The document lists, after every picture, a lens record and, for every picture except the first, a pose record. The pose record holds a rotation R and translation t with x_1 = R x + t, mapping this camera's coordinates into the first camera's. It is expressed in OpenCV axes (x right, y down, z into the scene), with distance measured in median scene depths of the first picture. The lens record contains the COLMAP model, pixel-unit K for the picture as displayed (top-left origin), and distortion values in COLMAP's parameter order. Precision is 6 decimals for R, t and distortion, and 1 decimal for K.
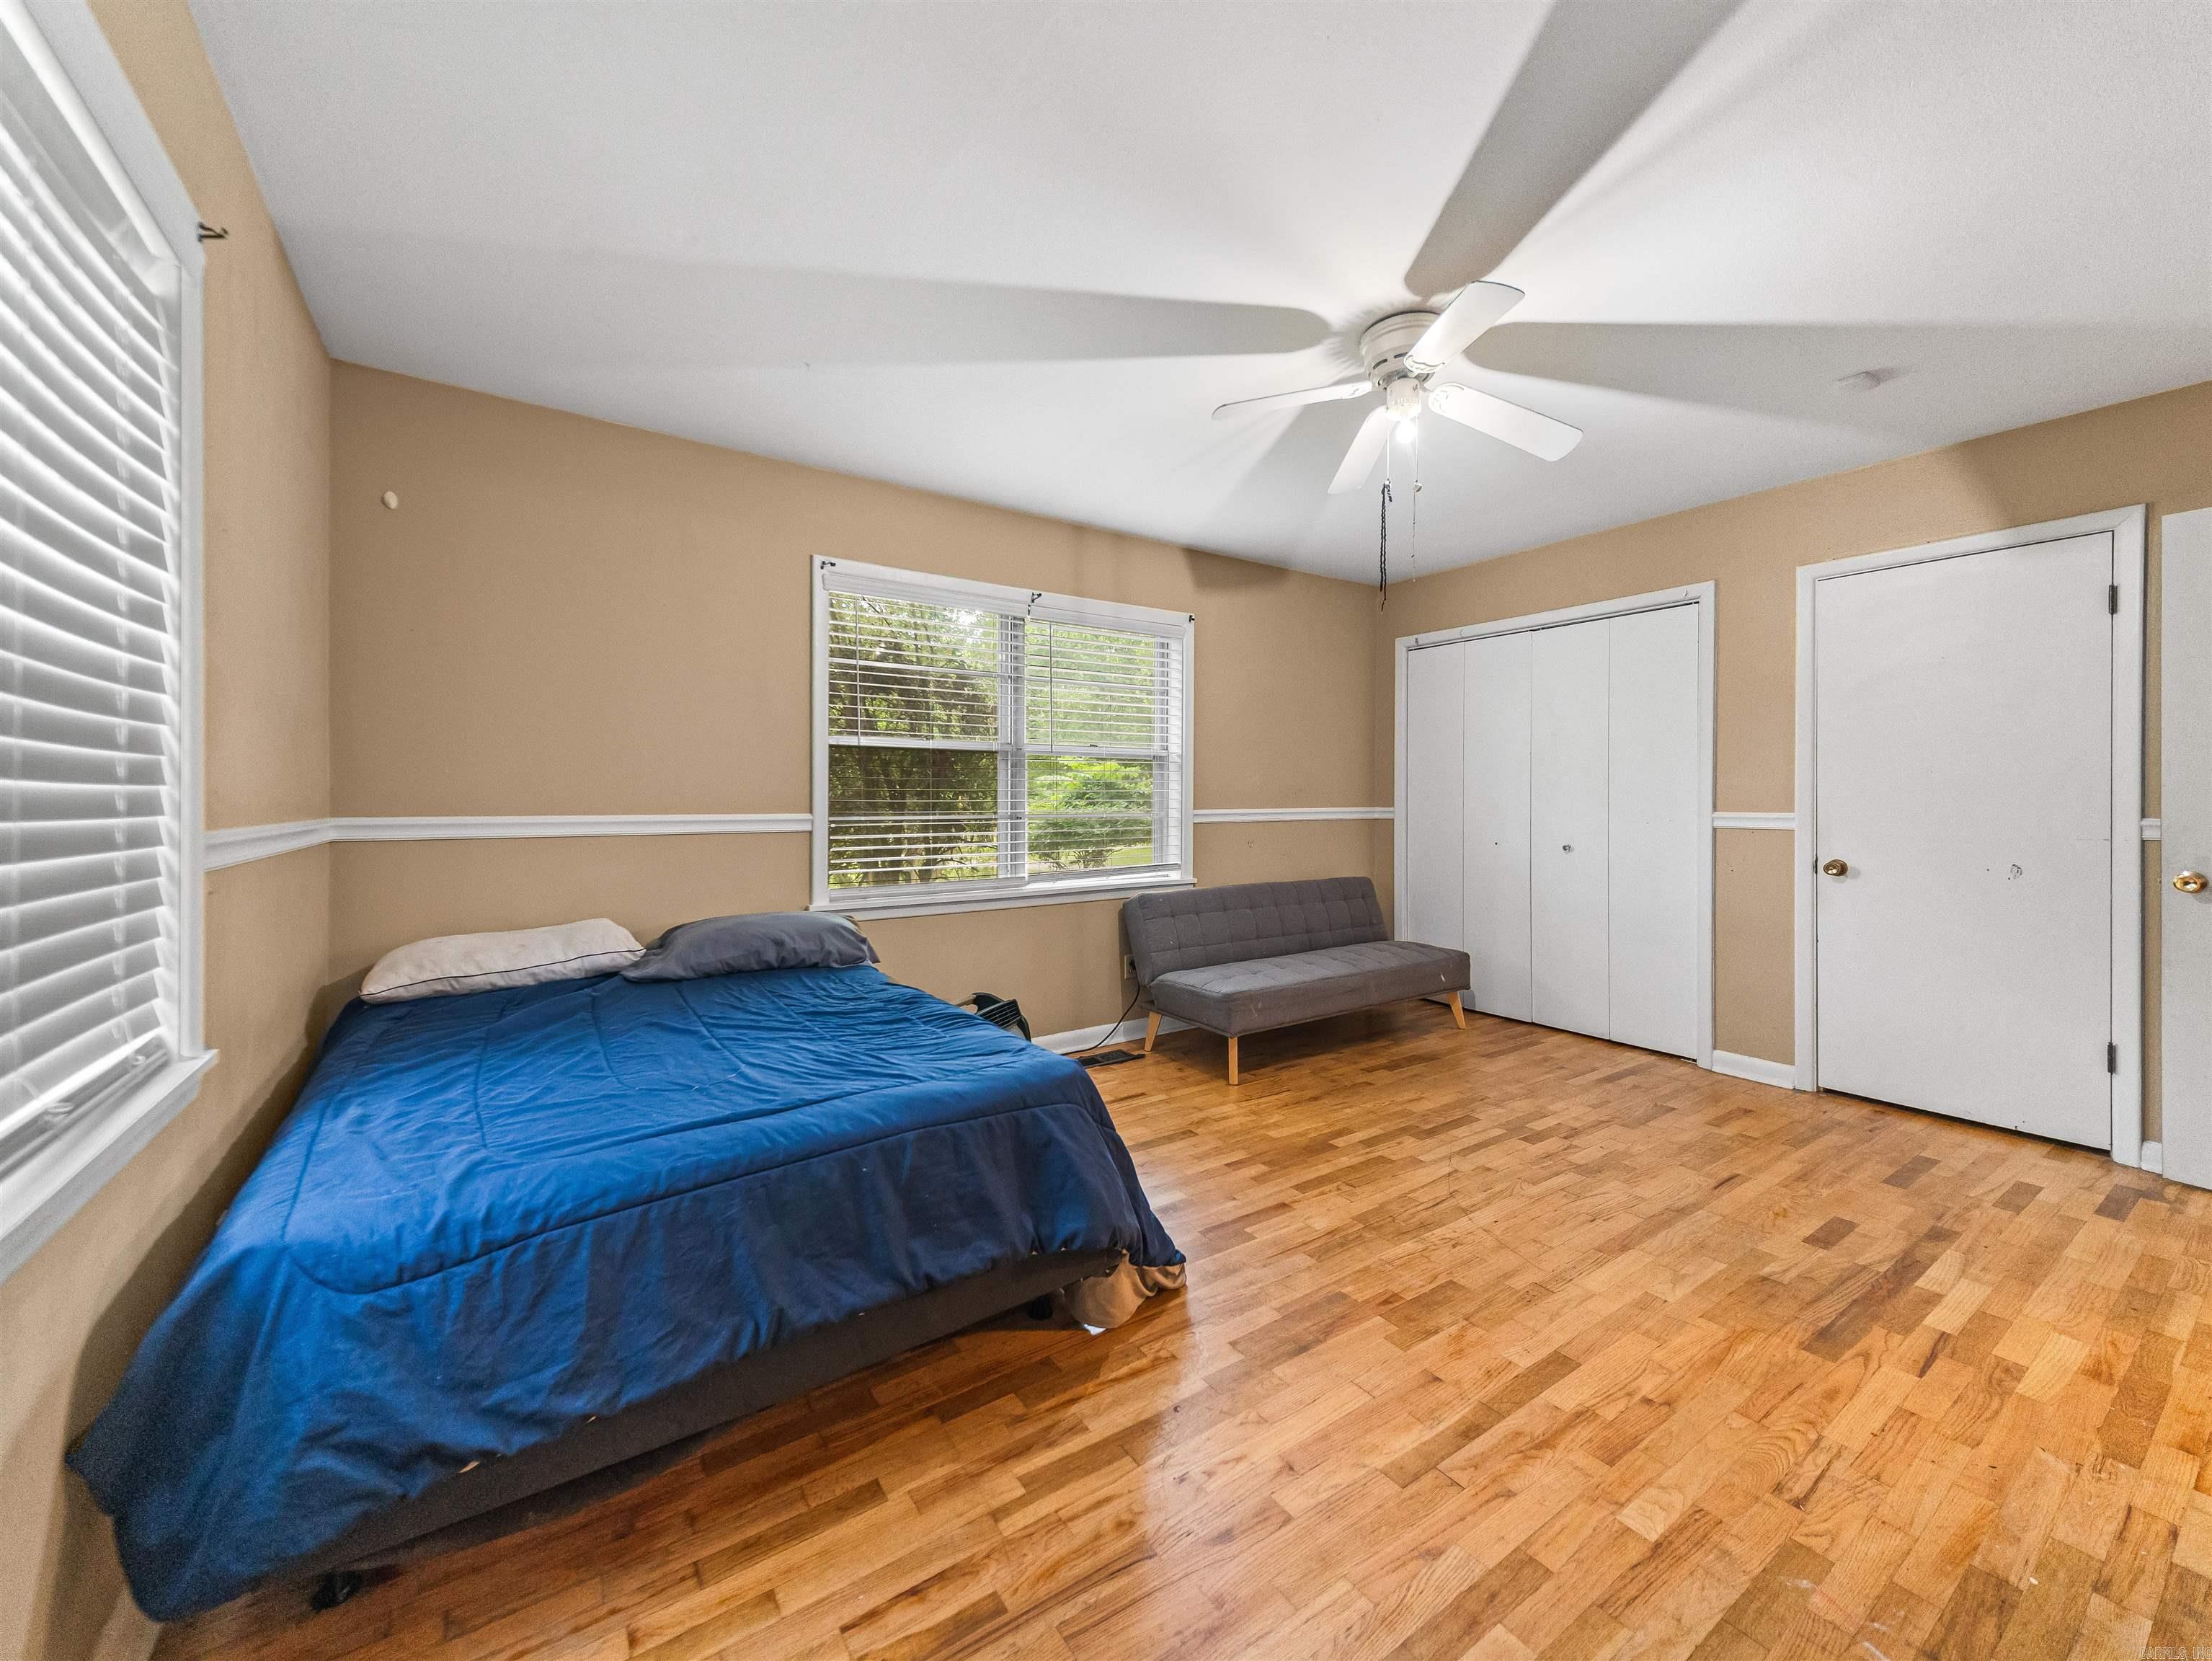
lens RADIAL K [[859.6, 0, 1098.7], [0, 859.6, 796.3], [0, 0, 1]] dist [0.025434, -0.007697]
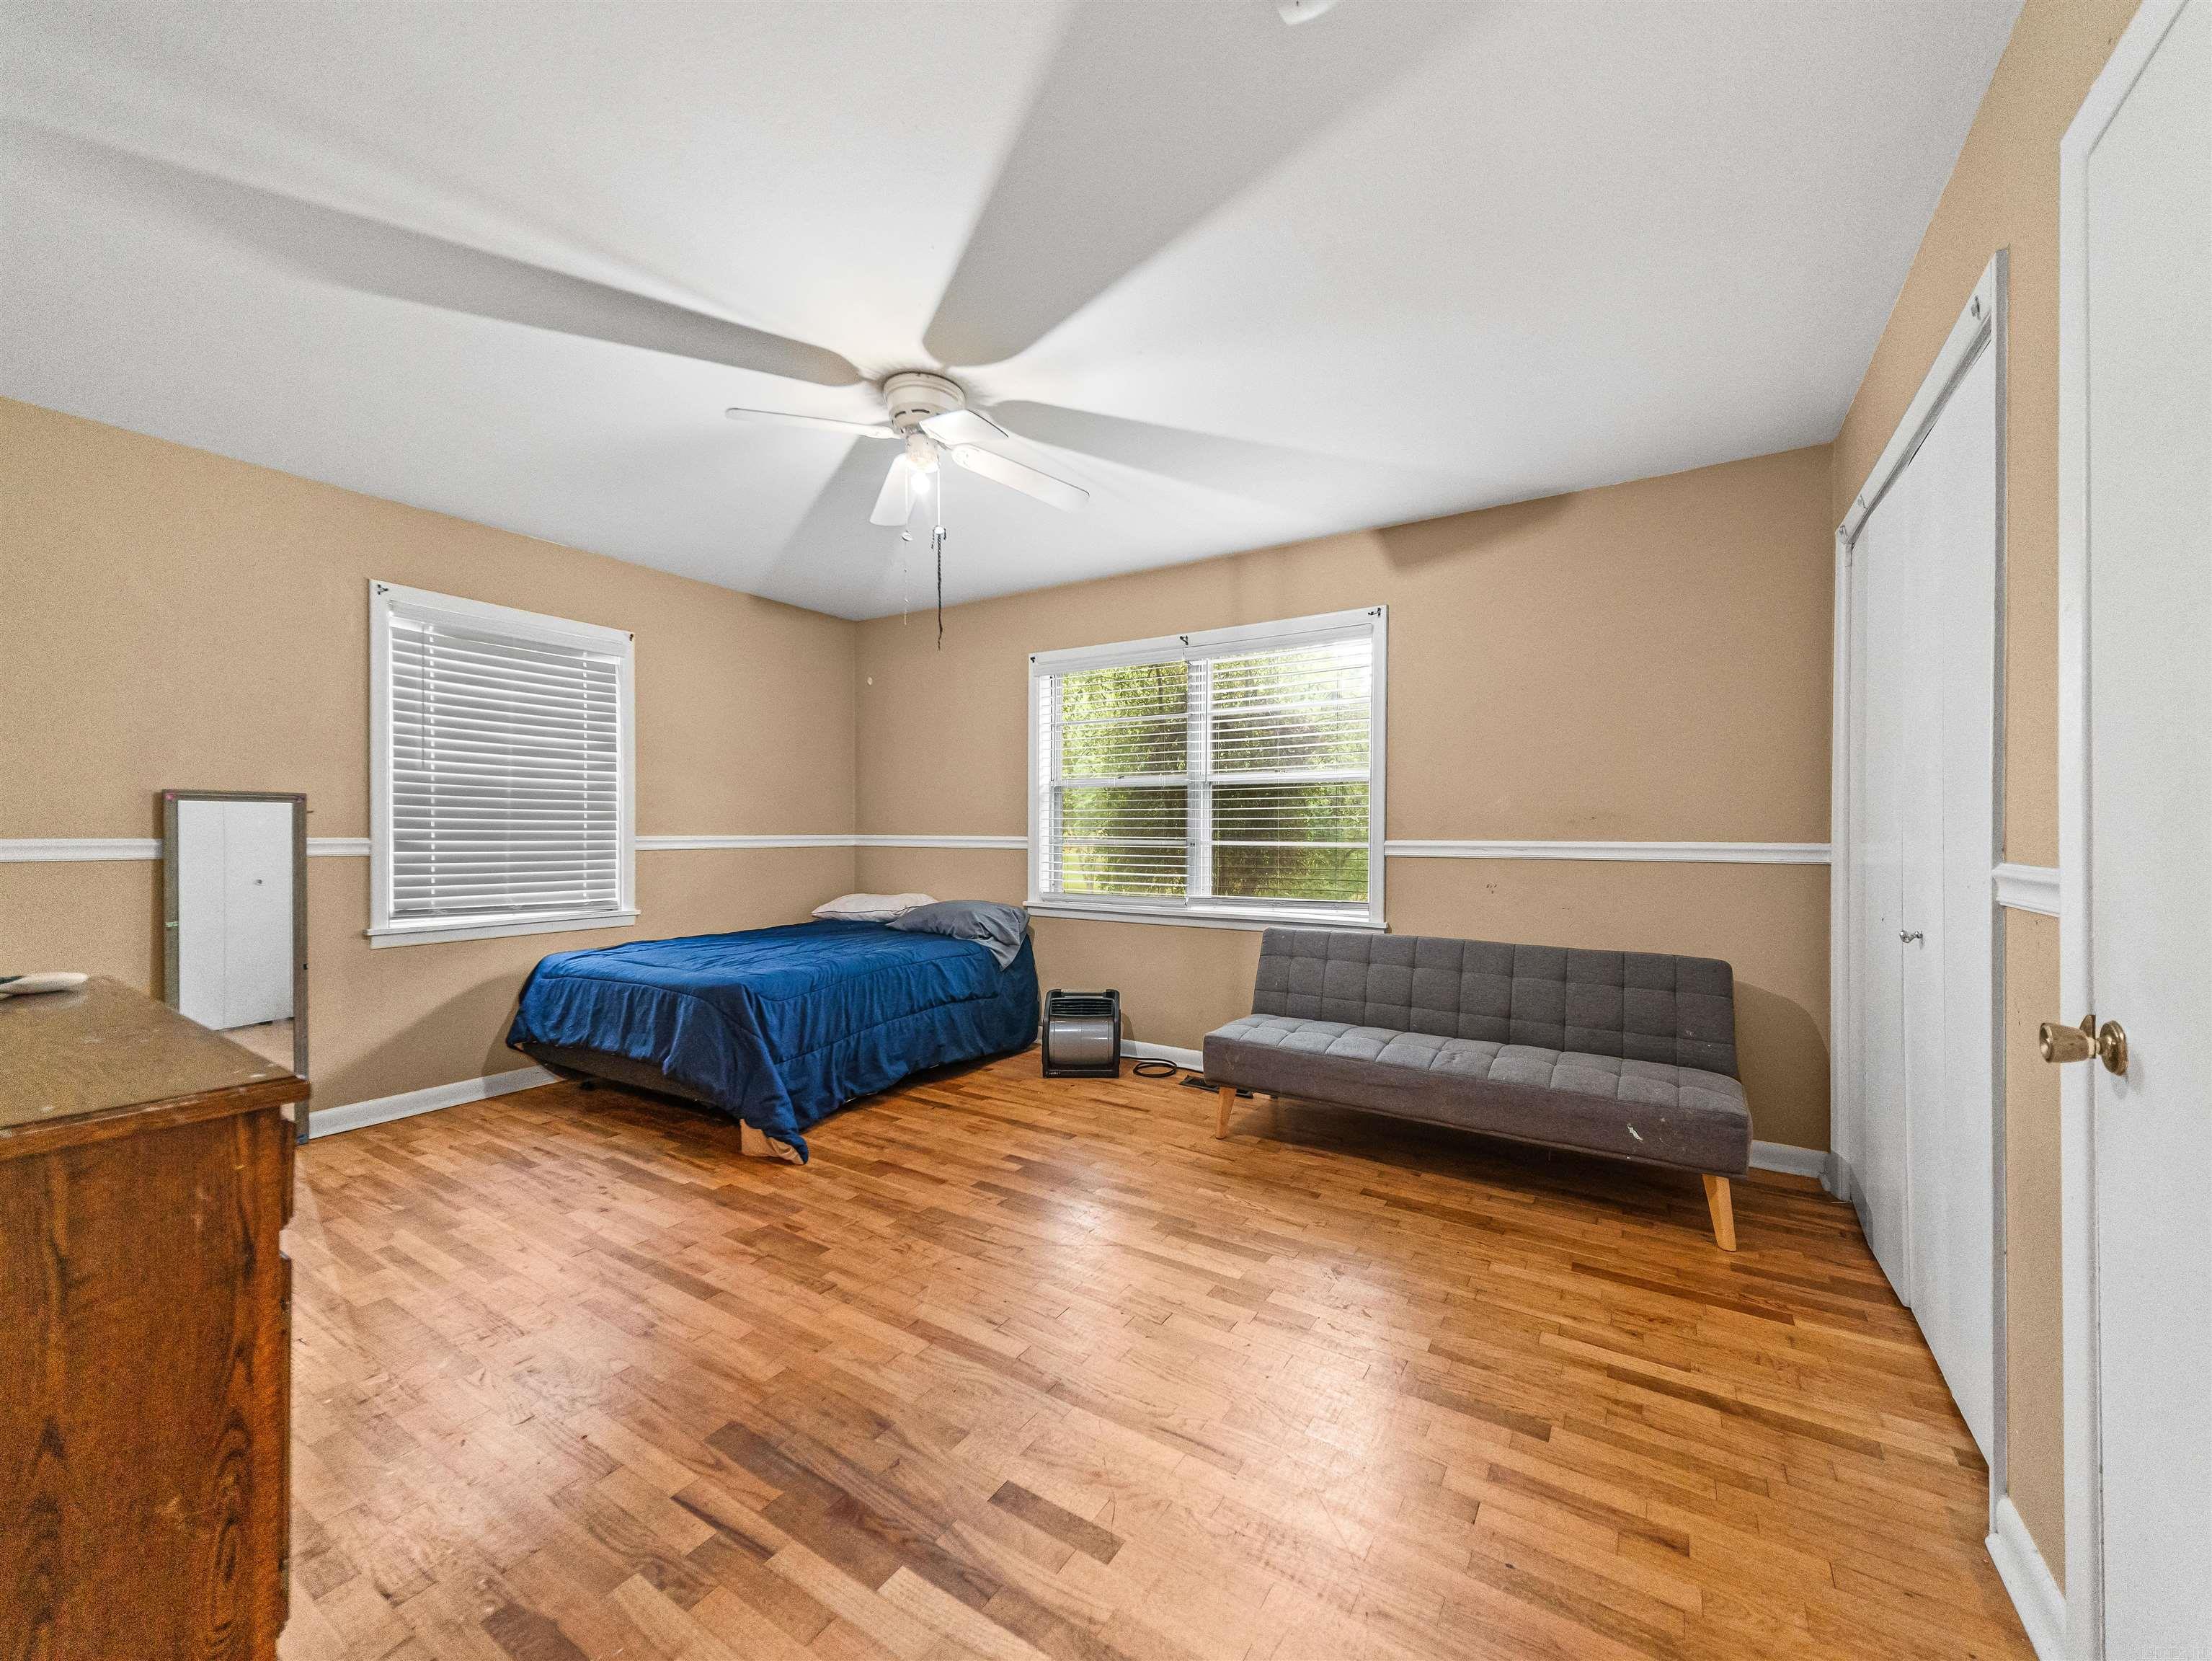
lens RADIAL K [[859.6, 0, 1119.9], [0, 859.6, 828.9], [0, 0, 1]] dist [0.025434, -0.007697]
pose [[0.410224, 0.003010, -0.911980, 1.168601], [-0.001348, 0.999995, 0.002694, 0.004041], [0.911984, 0.000124, 0.410226, 0.647648]]
